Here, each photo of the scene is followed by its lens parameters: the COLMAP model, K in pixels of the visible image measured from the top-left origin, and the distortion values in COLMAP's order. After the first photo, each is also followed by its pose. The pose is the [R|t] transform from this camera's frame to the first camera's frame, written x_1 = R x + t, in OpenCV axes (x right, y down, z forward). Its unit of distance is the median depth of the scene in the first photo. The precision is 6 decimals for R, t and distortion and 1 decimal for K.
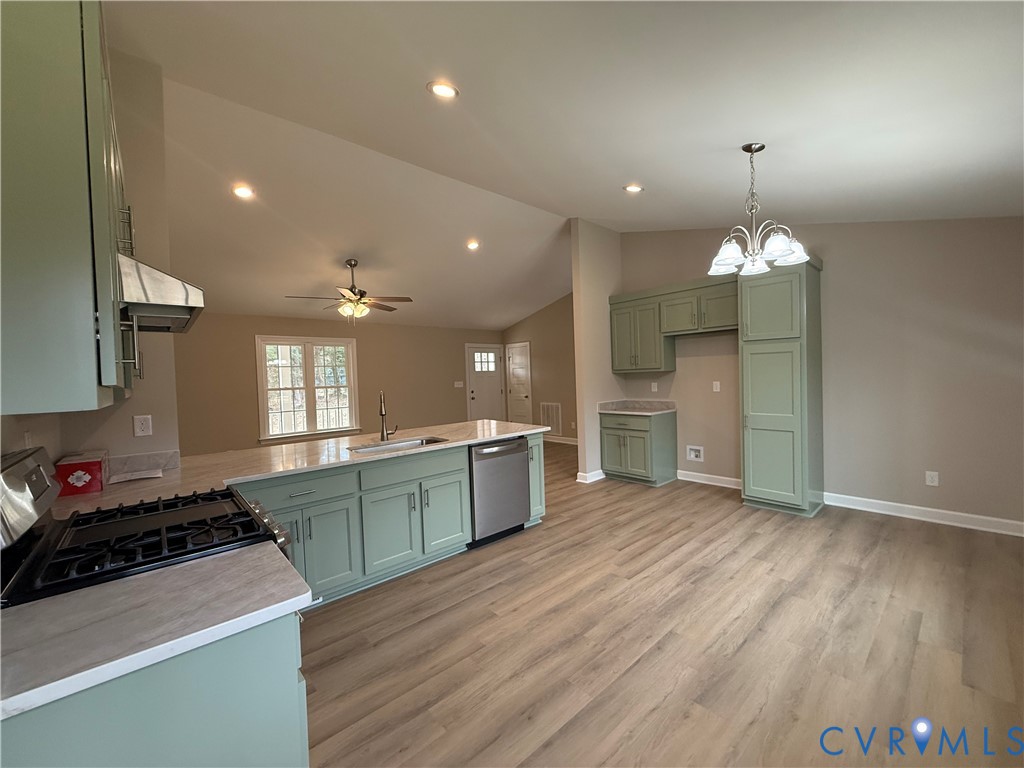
lens RADIAL K [[405.6, 0, 508.3], [0, 405.6, 384.1], [0, 0, 1]] dist [-0.000116, 0.000061]
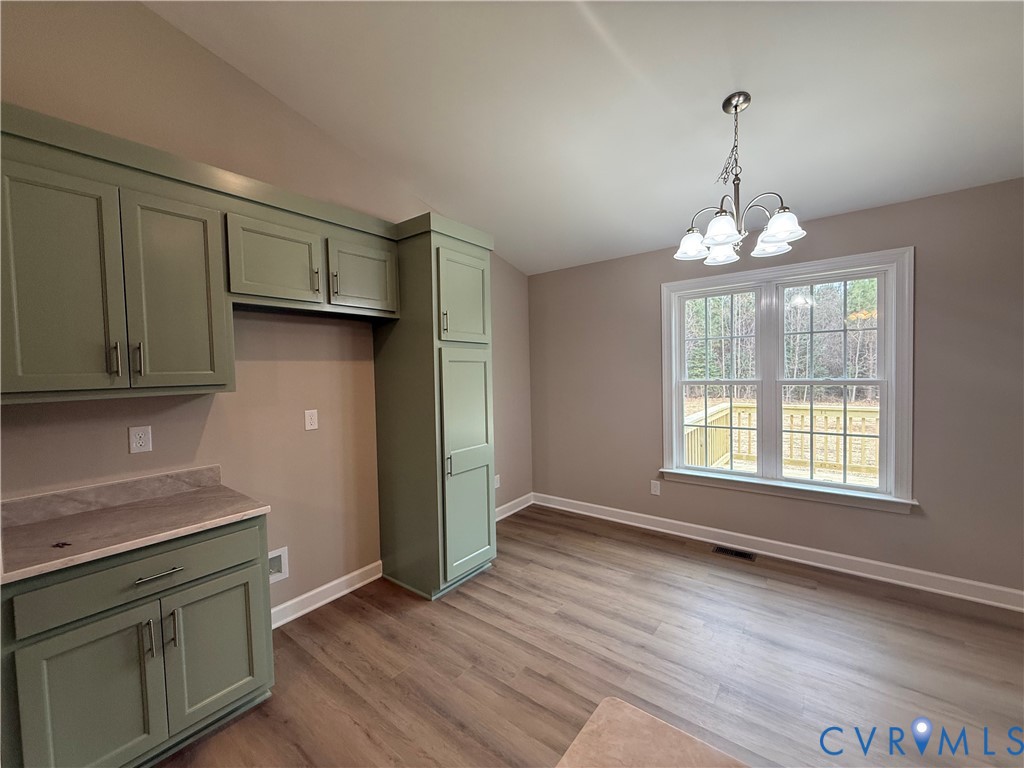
lens RADIAL K [[405.6, 0, 510.5], [0, 405.6, 383.4], [0, 0, 1]] dist [-0.000116, 0.000061]
pose [[-0.187075, 0.007229, 0.982319, -0.052611], [0.050249, 0.998734, 0.002220, -0.029848], [-0.981060, 0.049776, -0.187201, 0.872430]]
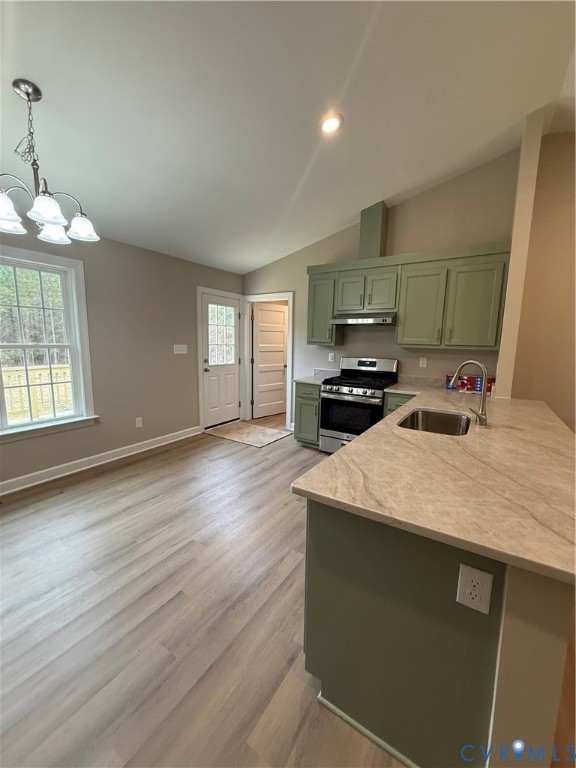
lens RADIAL K [[304.2, 0, 287.6], [0, 304.2, 384.1], [0, 0, 1]] dist [-0.000116, 0.000061]
pose [[-0.961618, 0.058075, -0.268175, 0.145259], [0.011635, 0.985097, 0.171607, -0.030925], [0.274144, 0.161900, -0.947963, 1.022907]]
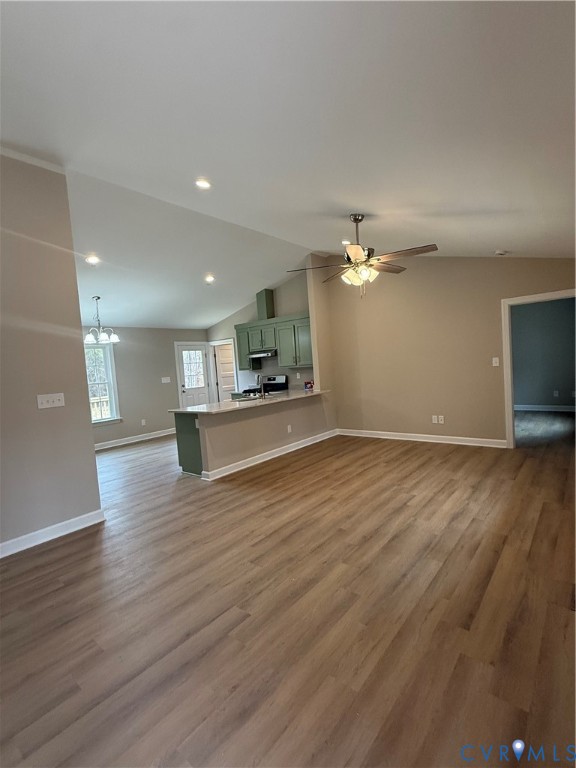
lens RADIAL K [[363.7, 0, 287.8], [0, 363.7, 386.3], [0, 0, 1]] dist [-0.001863, 0.001049]
pose [[-0.981242, 0.116793, -0.153374, -0.116176], [0.104258, 0.990703, 0.087400, -0.046269], [0.162156, 0.069770, -0.984296, 1.971015]]
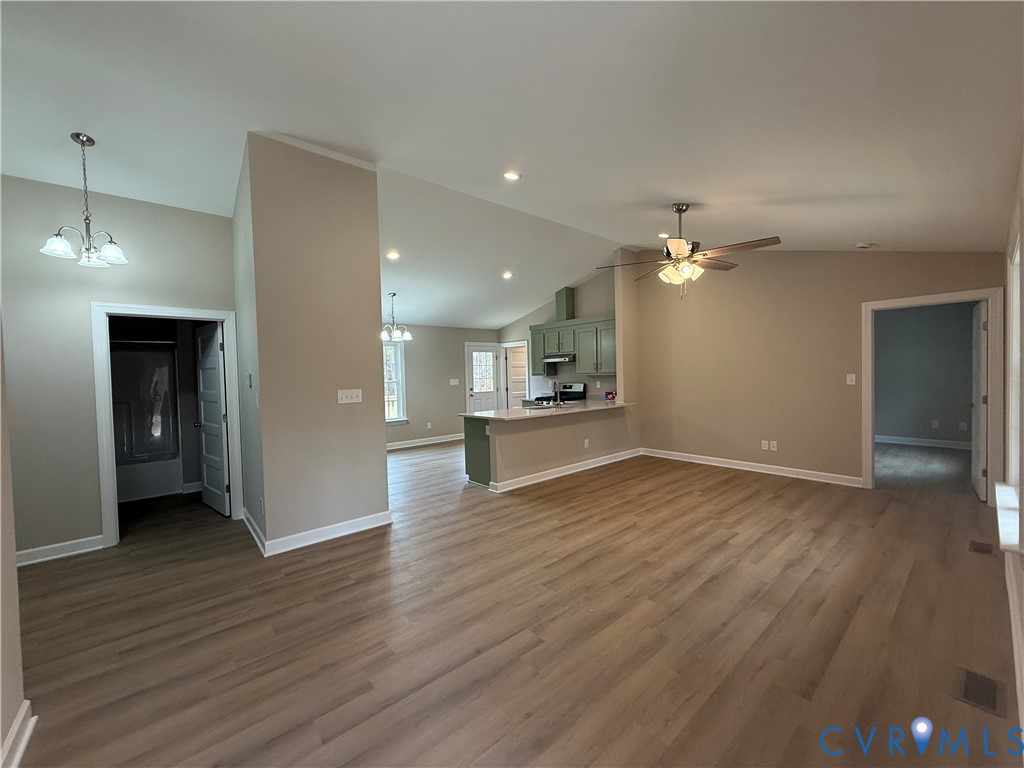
lens RADIAL K [[405.6, 0, 511.5], [0, 405.6, 384.7], [0, 0, 1]] dist [-0.000116, 0.000061]
pose [[-0.997974, 0.062334, 0.012749, -0.093186], [0.062886, 0.996829, 0.048768, -0.045606], [-0.009669, 0.049471, -0.998729, 1.985310]]
